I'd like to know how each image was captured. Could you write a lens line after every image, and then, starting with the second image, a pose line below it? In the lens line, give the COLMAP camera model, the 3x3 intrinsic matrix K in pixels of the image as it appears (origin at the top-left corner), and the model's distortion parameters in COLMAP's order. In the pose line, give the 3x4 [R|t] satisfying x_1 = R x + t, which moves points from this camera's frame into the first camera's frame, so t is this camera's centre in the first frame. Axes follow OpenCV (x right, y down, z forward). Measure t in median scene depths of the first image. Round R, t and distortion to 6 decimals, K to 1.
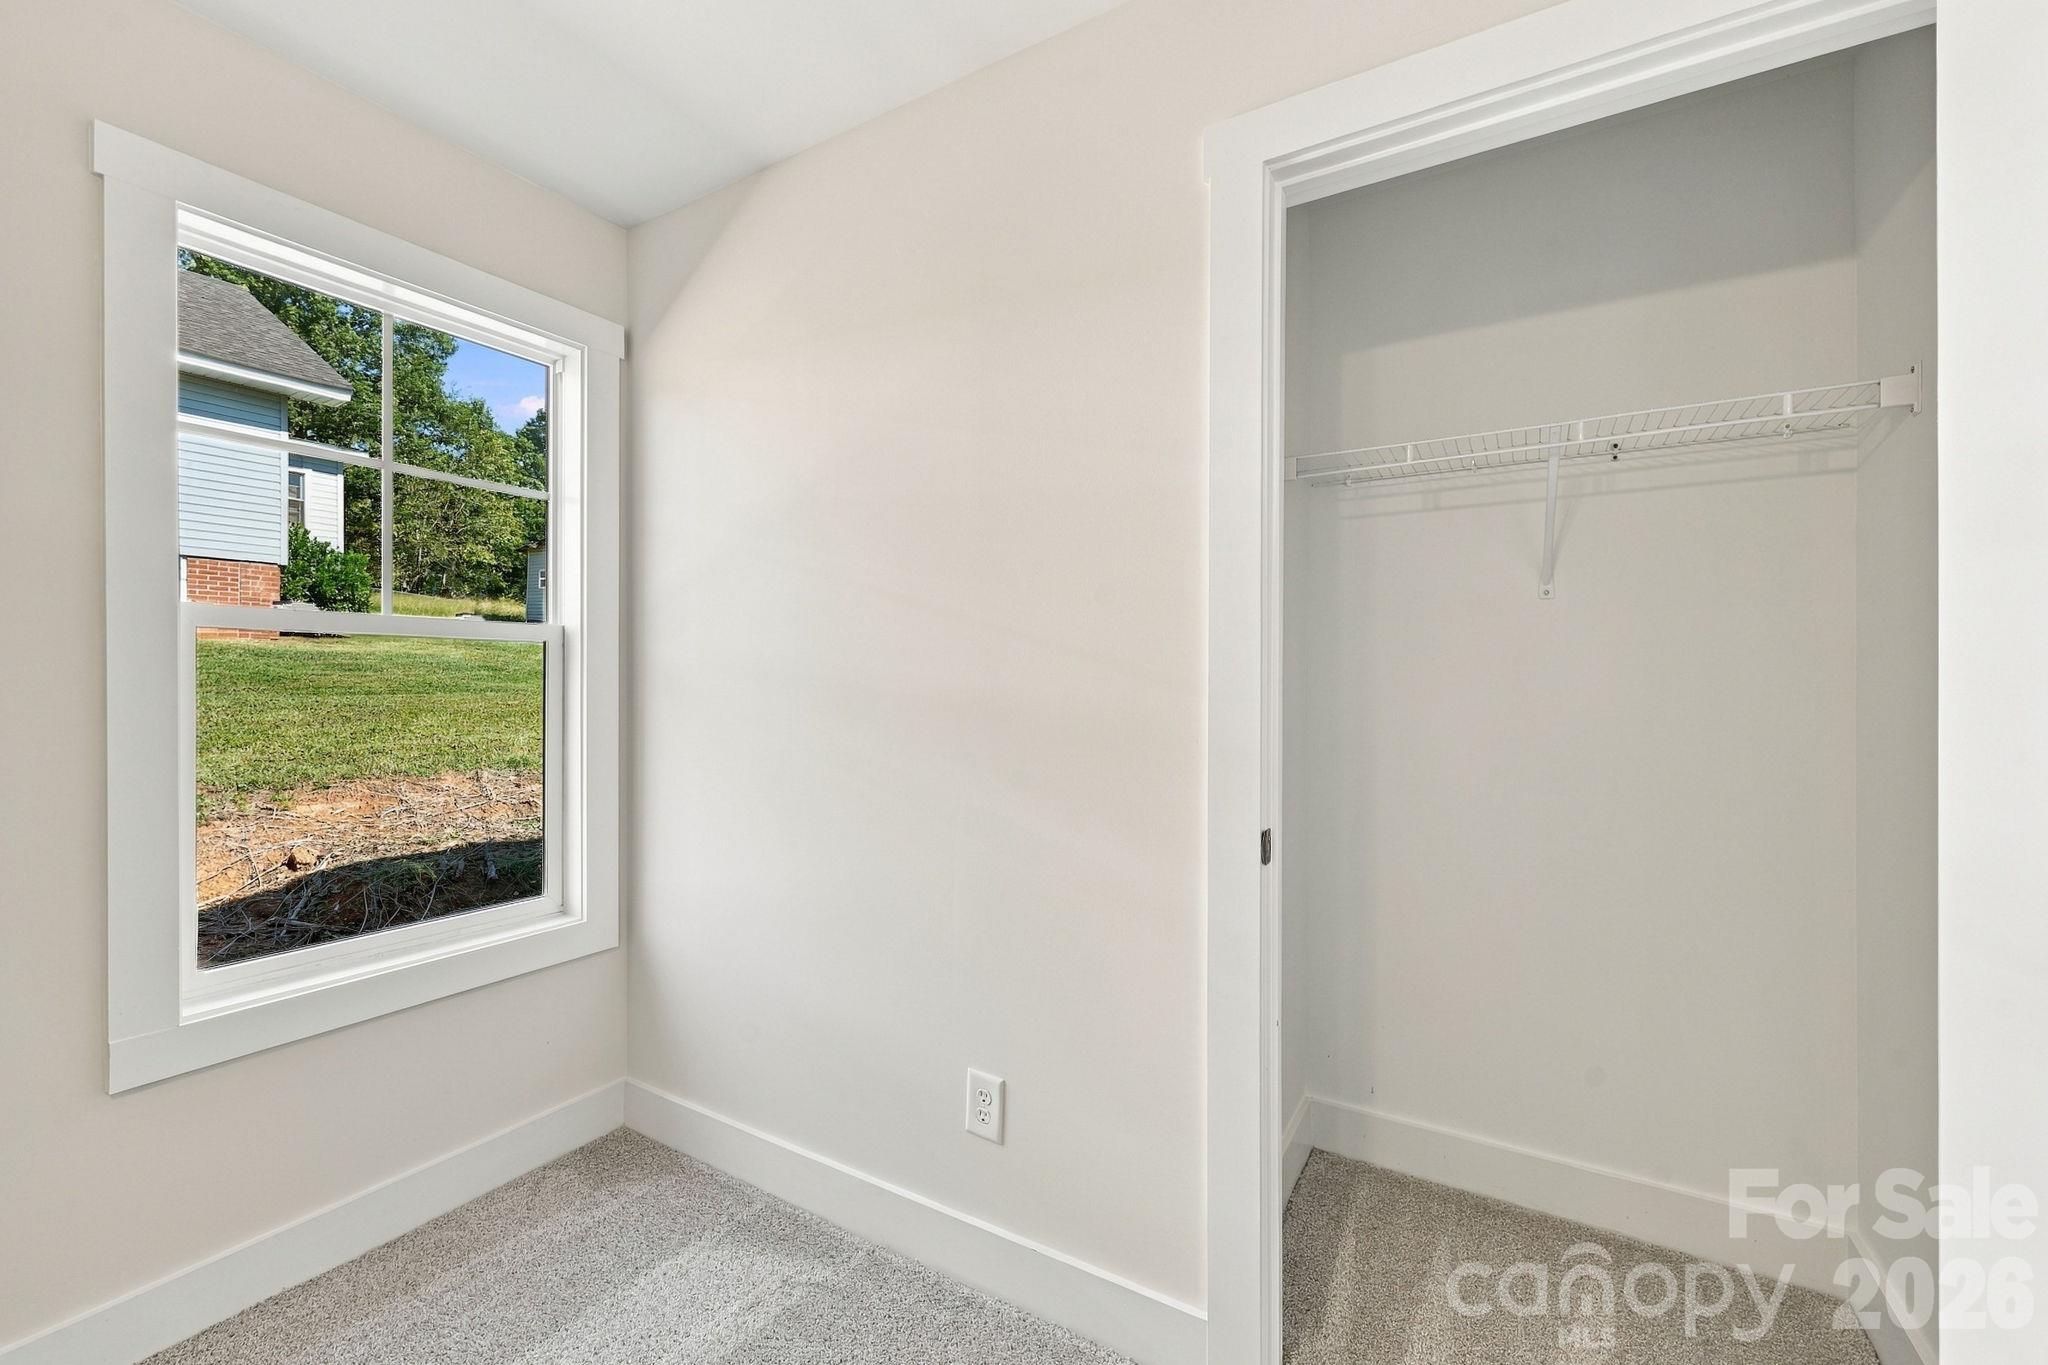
lens RADIAL K [[846.9, 0, 1024.0], [0, 846.9, 682.5], [0, 0, 1]] dist [-0.000169, -0.000037]
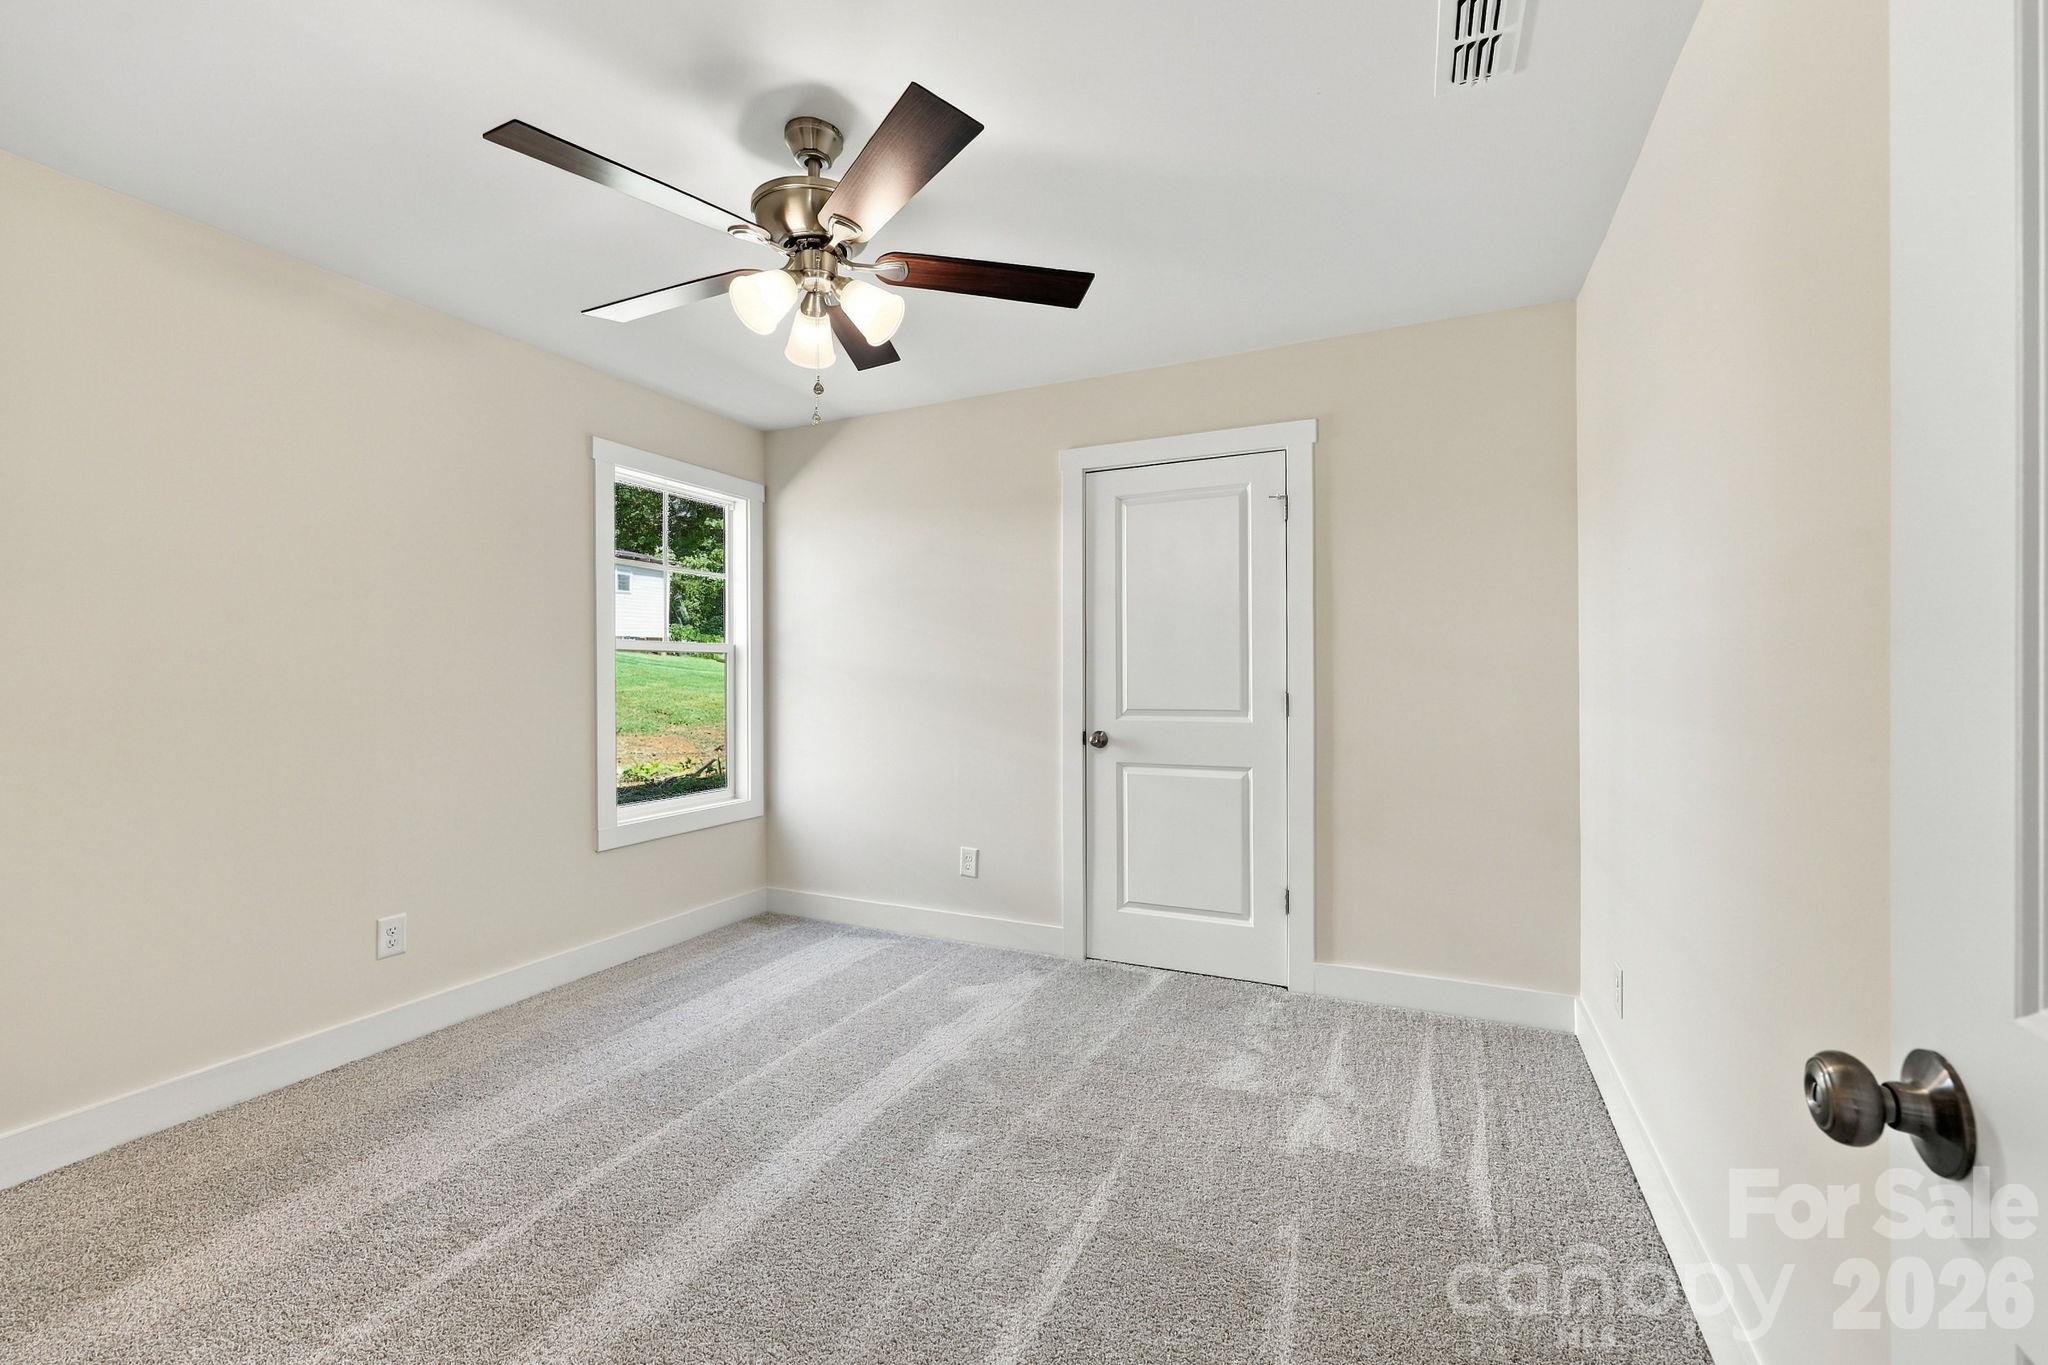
lens RADIAL K [[846.9, 0, 1024.0], [0, 846.9, 682.5], [0, 0, 1]] dist [-0.000169, -0.000037]
pose [[0.992453, -0.006944, 0.122428, -0.135074], [0.006066, 0.999953, 0.007544, 0.004724], [-0.122474, -0.006744, 0.992449, -0.975821]]
